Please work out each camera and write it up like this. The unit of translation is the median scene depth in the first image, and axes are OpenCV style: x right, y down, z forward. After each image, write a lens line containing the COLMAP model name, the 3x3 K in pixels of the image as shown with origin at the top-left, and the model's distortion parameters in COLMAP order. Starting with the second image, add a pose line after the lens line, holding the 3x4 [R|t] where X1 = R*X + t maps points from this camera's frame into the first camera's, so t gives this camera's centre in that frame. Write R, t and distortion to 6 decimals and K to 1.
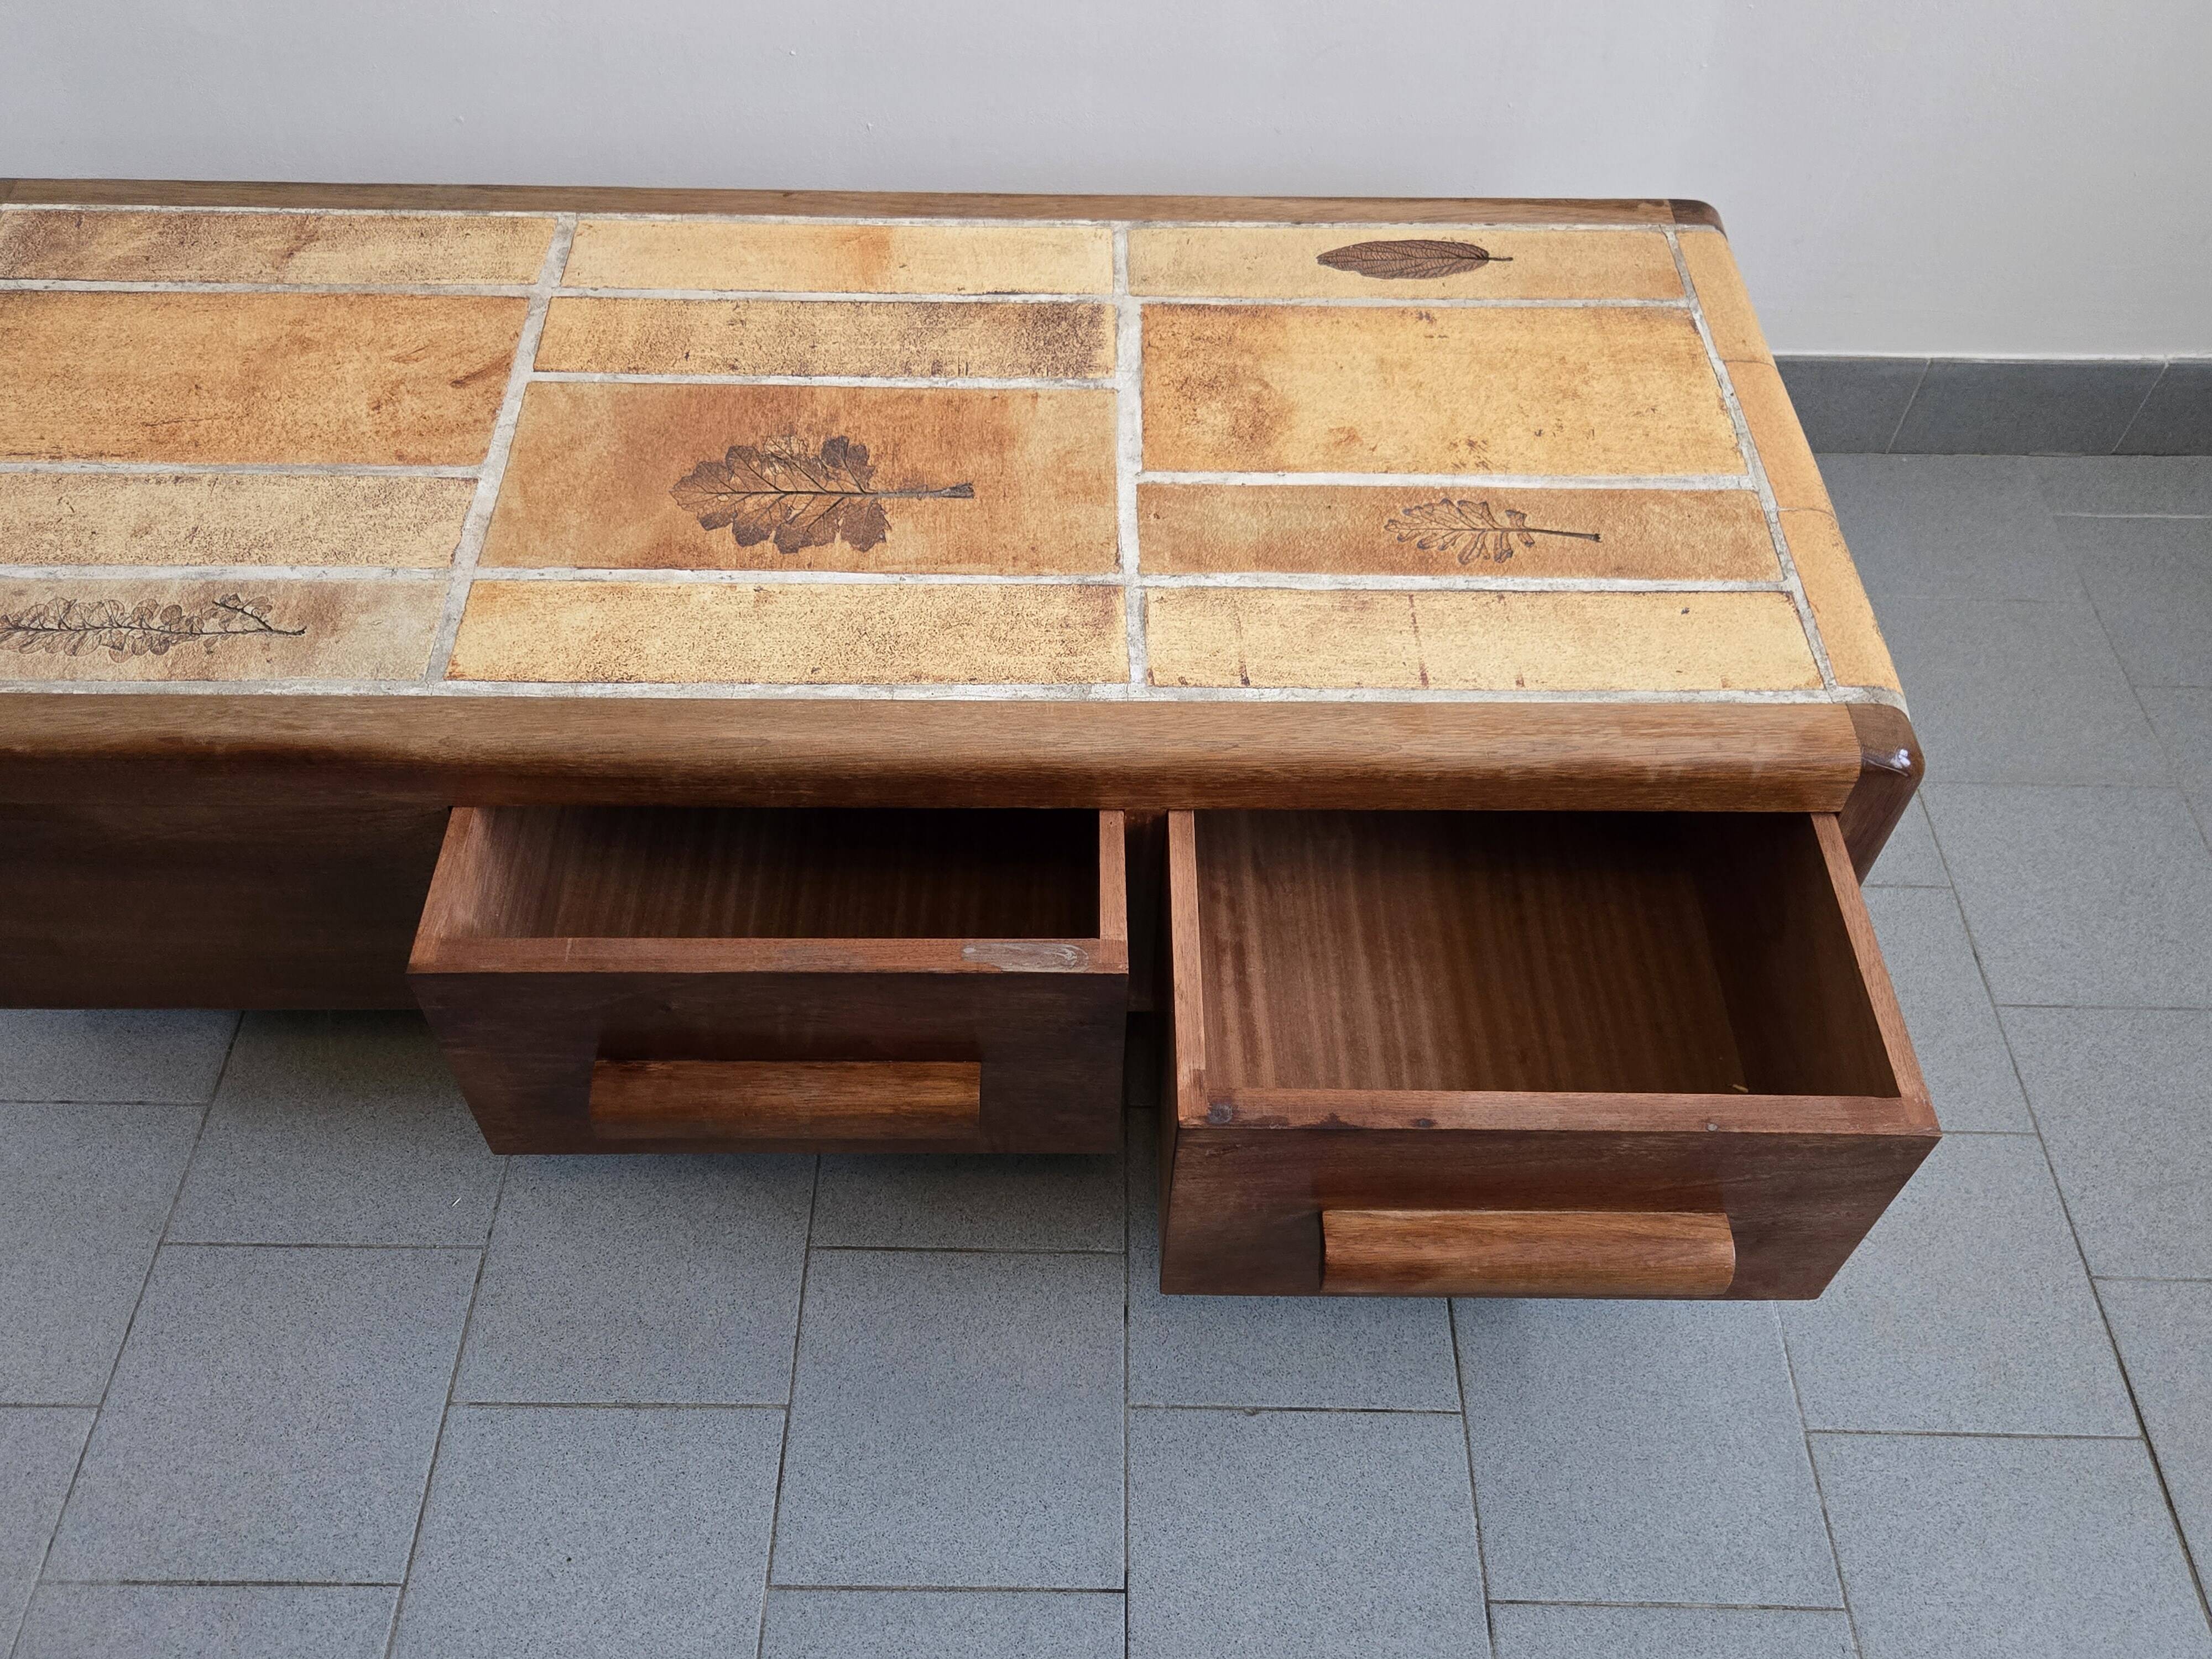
lens RADIAL K [[1821.9, 0, 1097.1], [0, 1821.9, 808.4], [0, 0, 1]] dist [0.073091, -0.090767]
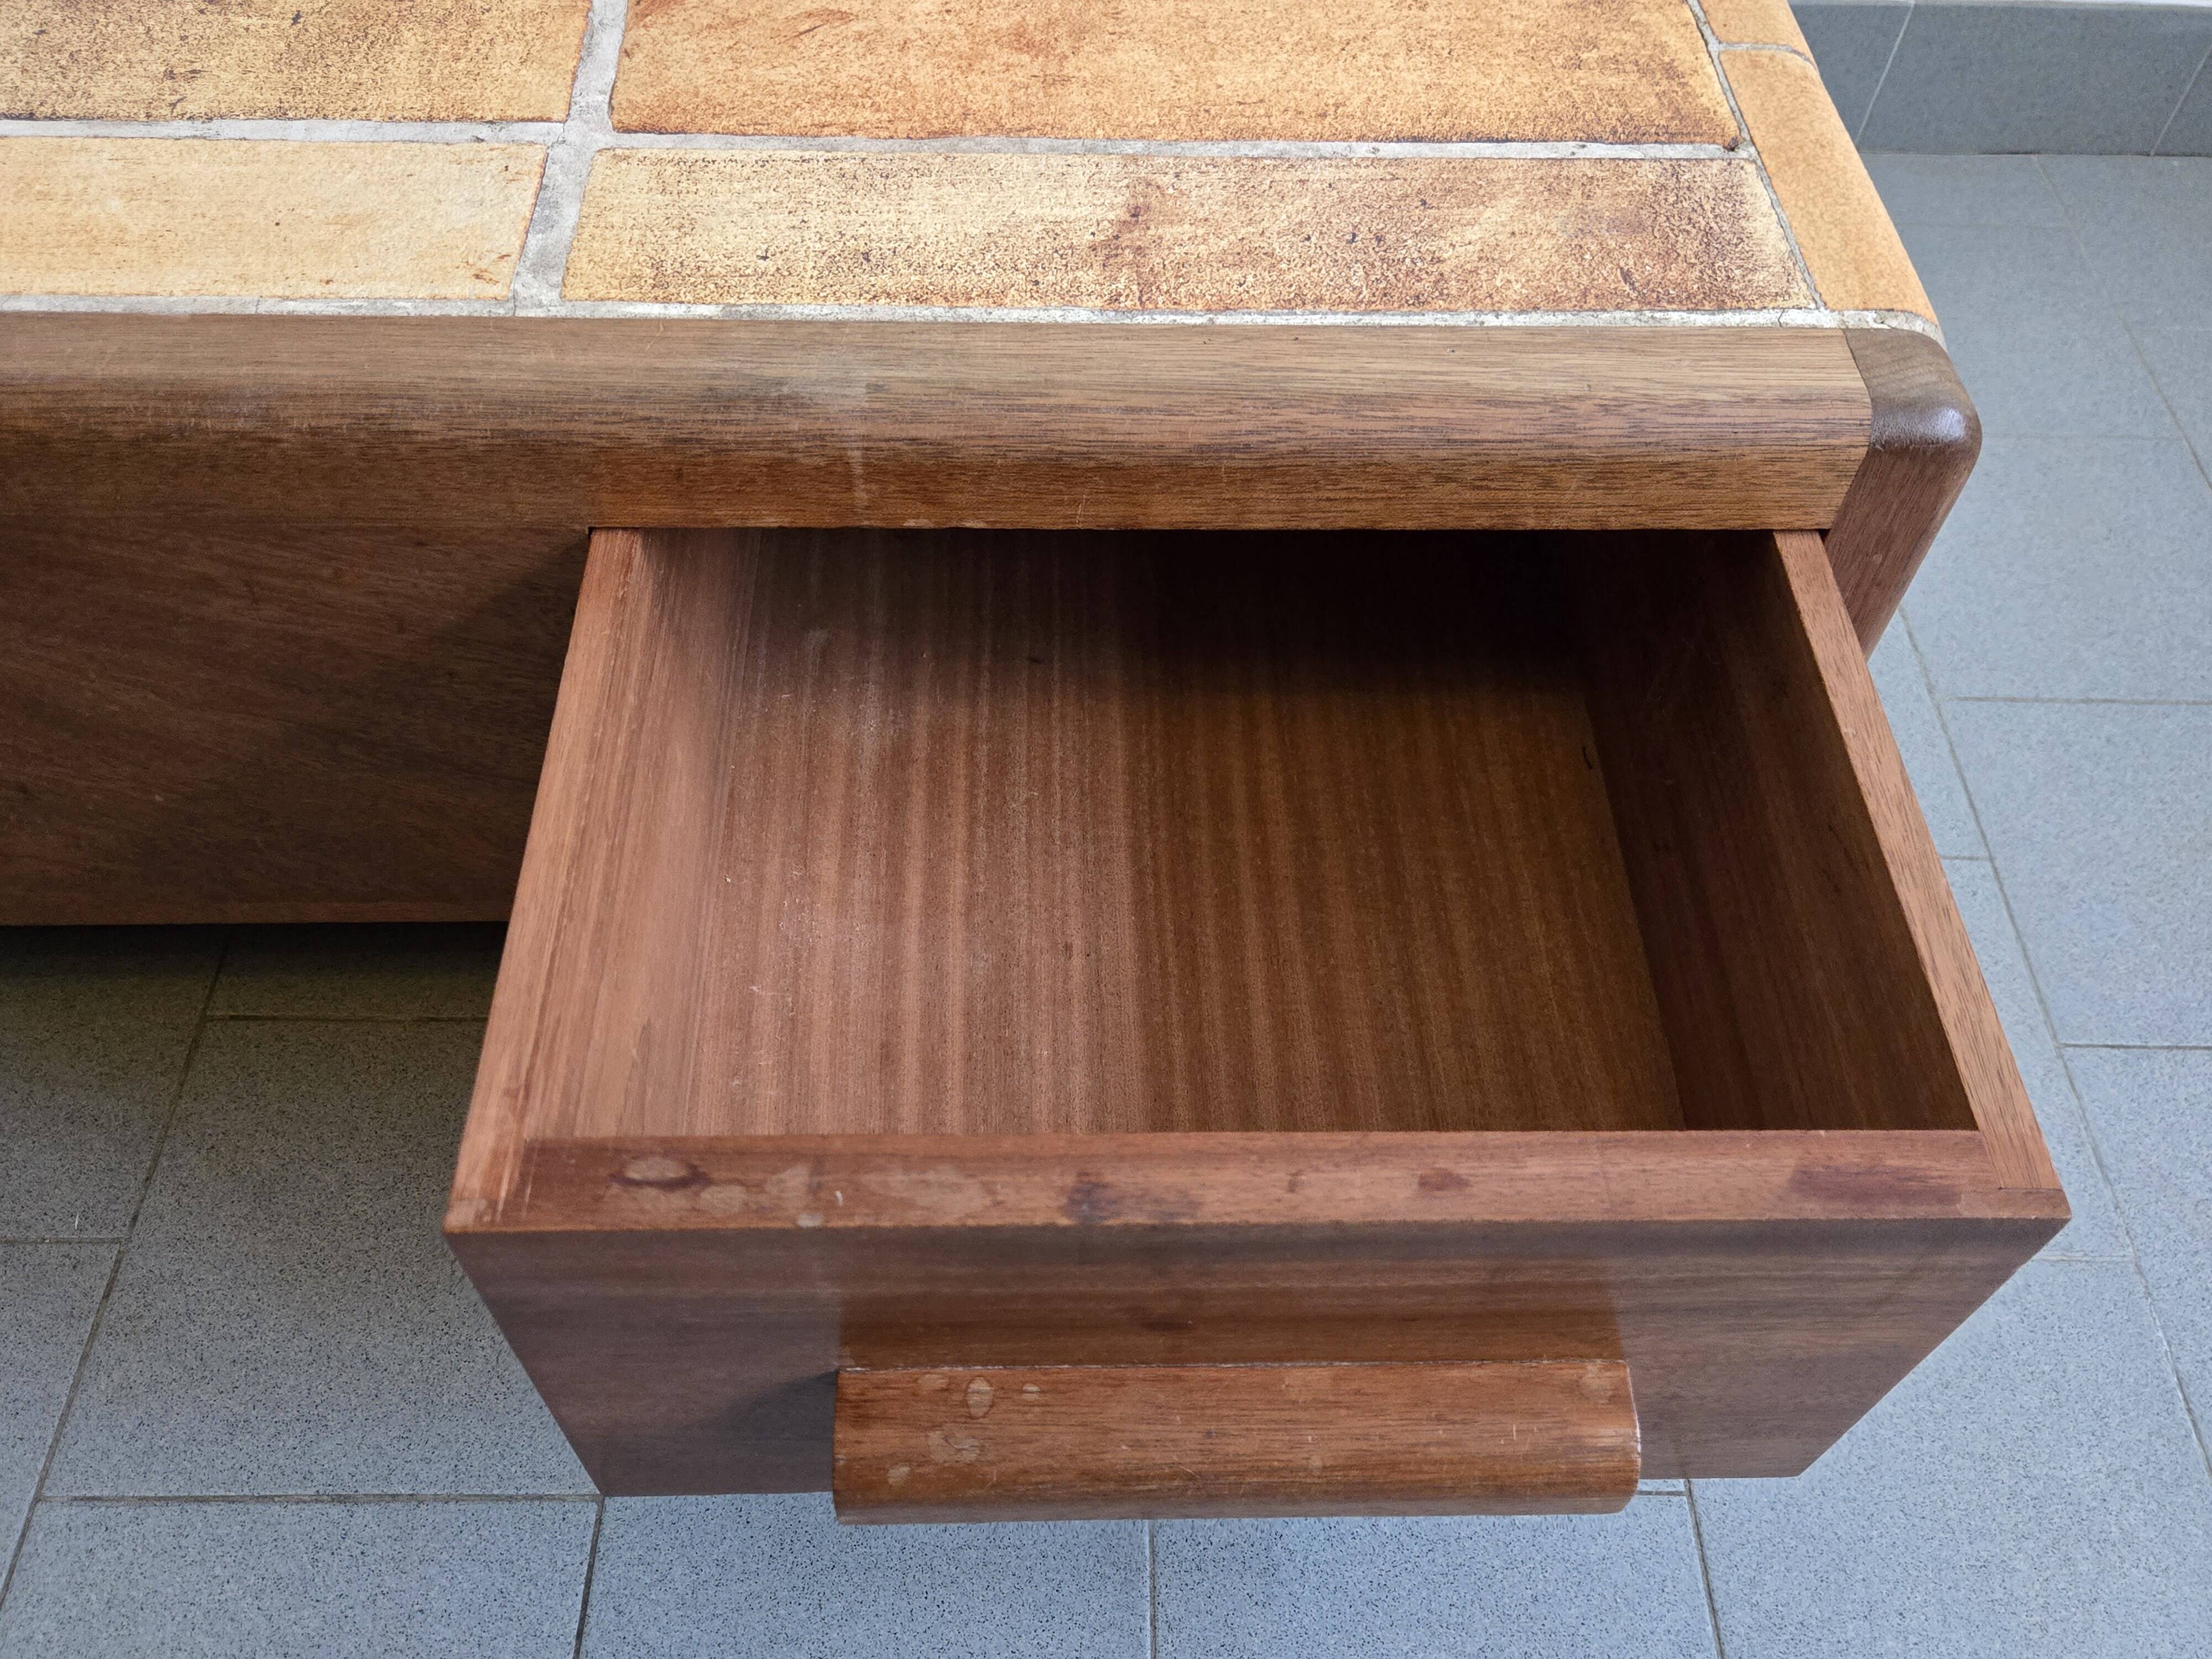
lens RADIAL K [[1821.5, 0, 1117.5], [0, 1821.5, 832.6], [0, 0, 1]] dist [0.071963, -0.074231]
pose [[-0.998394, -0.009716, -0.055811, -0.461581], [-0.051706, -0.246254, 0.967825, -0.887602], [-0.023147, 0.969157, 0.245356, 1.172982]]
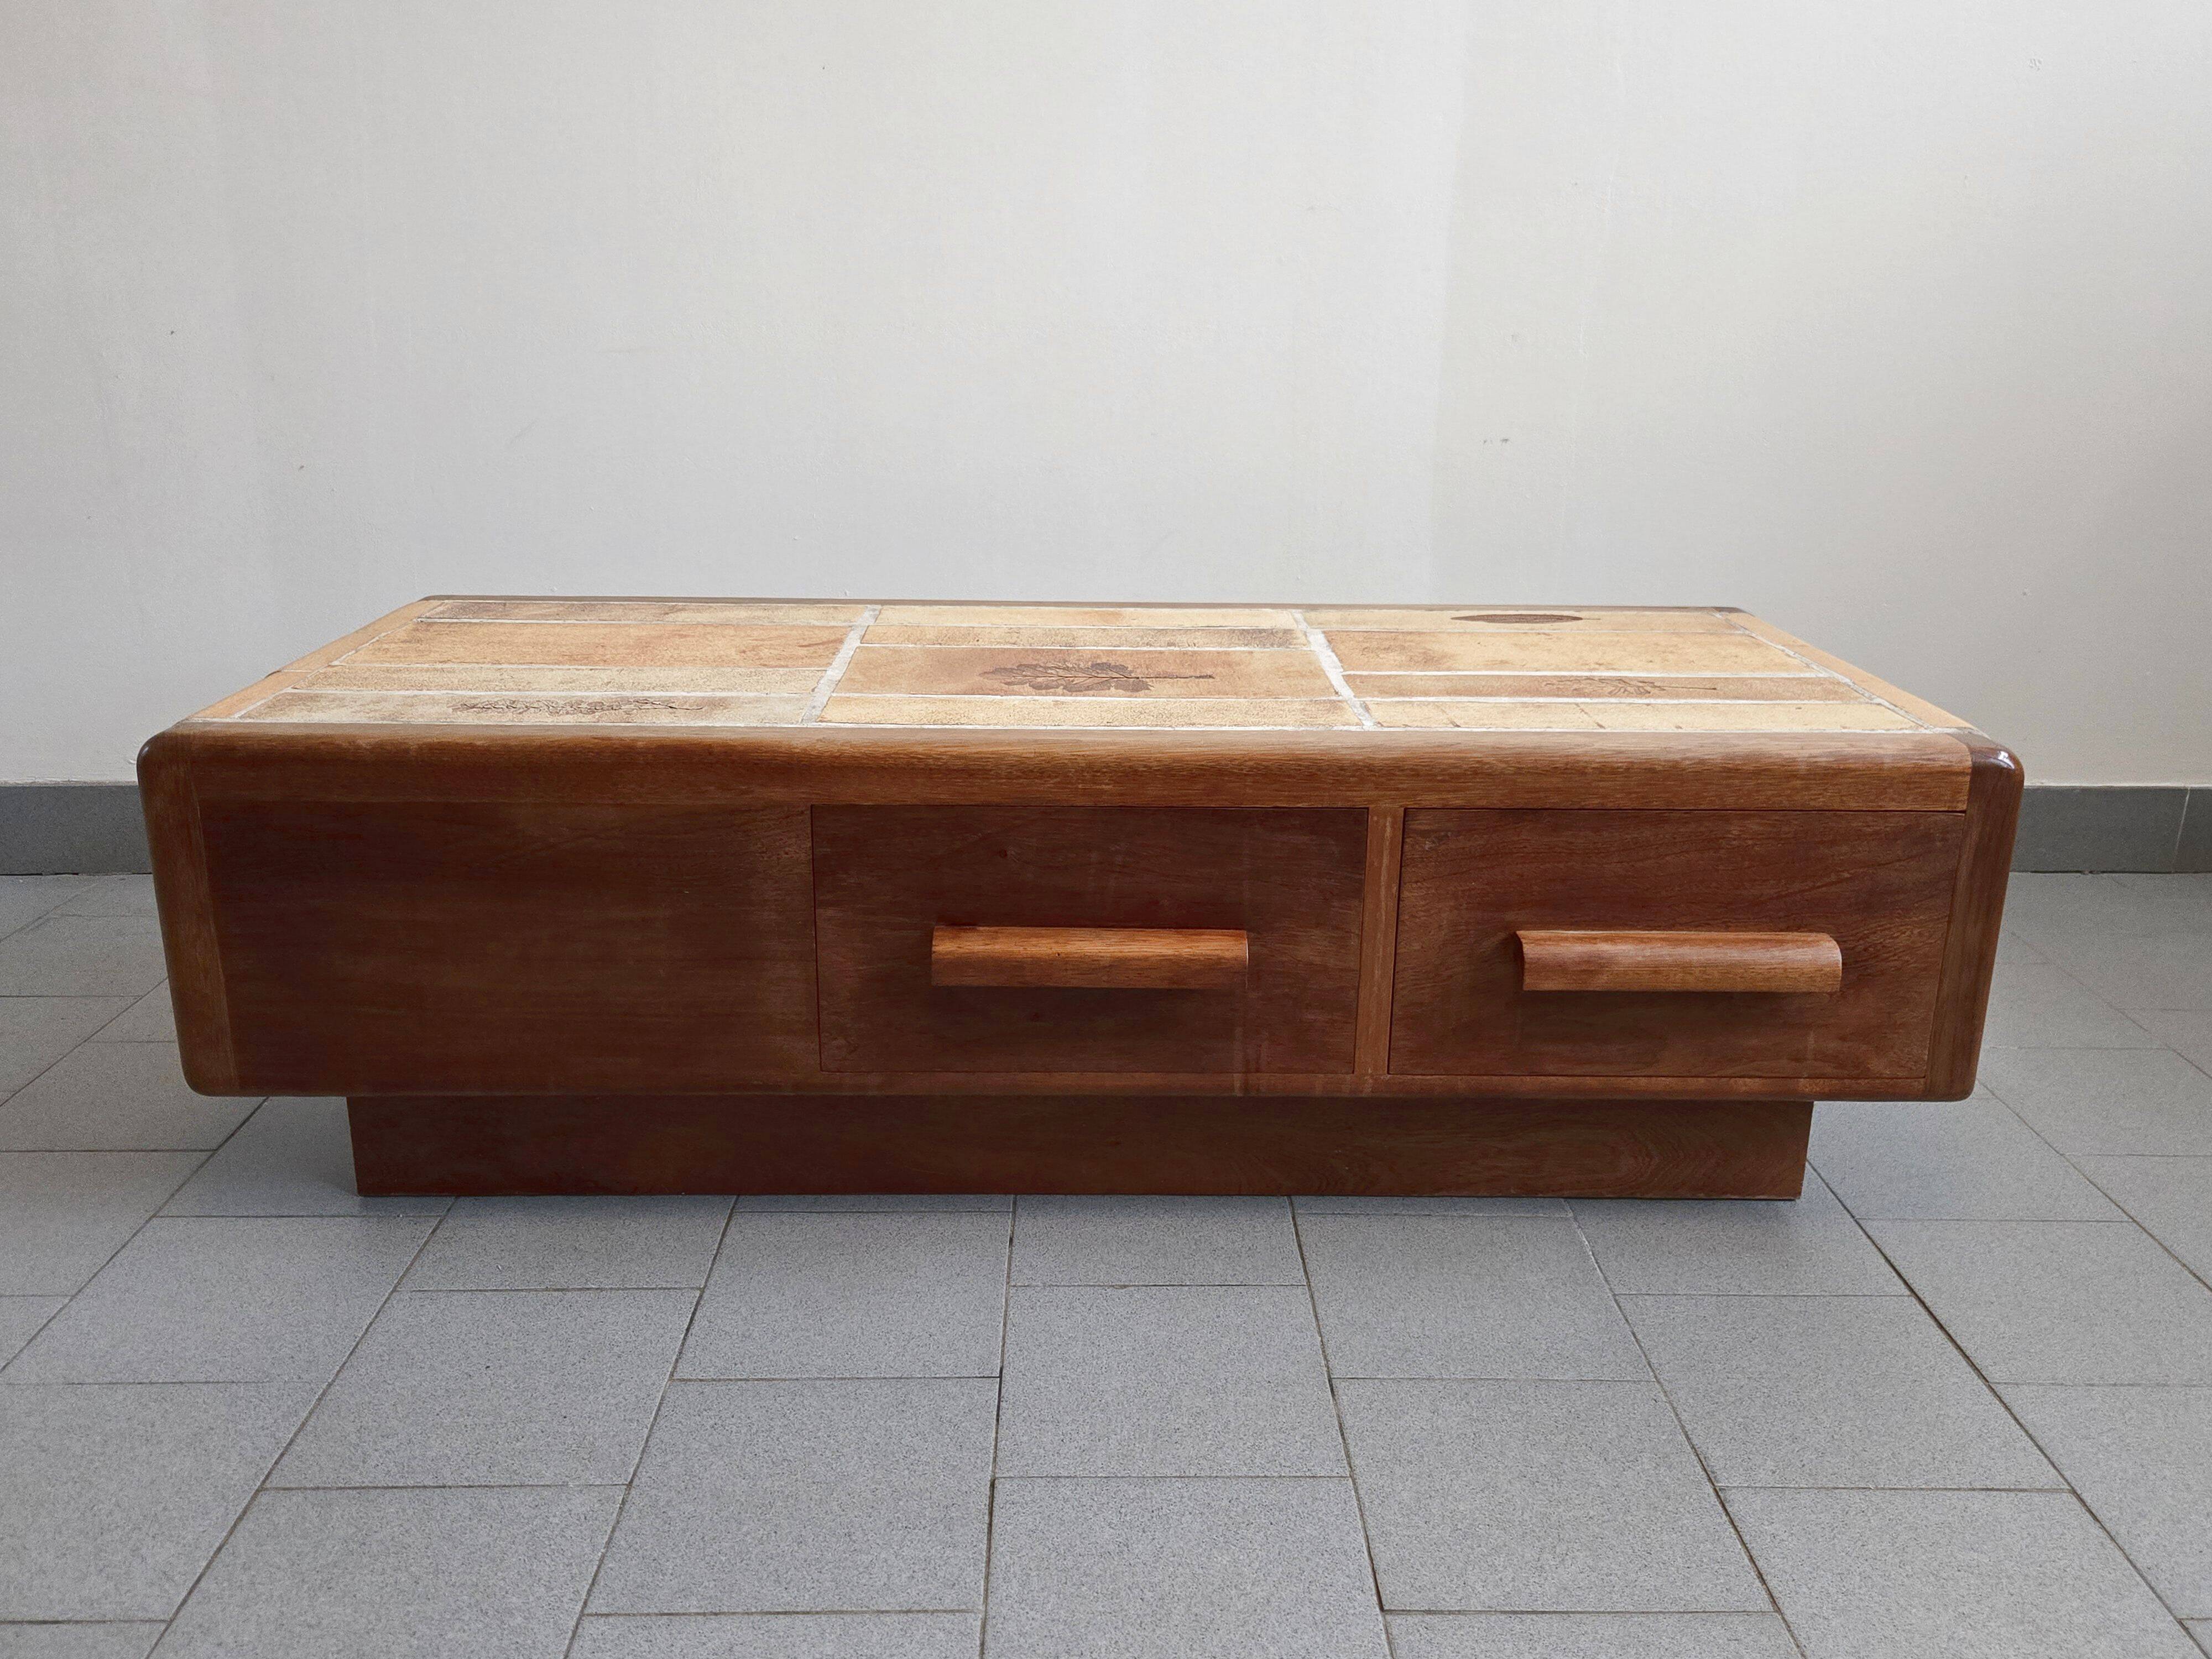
lens RADIAL K [[1821.5, 0, 1117.5], [0, 1821.5, 832.6], [0, 0, 1]] dist [0.071963, -0.074231]
pose [[0.999933, -0.006525, 0.009592, -0.148608], [0.010751, 0.831847, -0.554901, 0.622370], [-0.004359, 0.554967, 0.831861, 0.007983]]
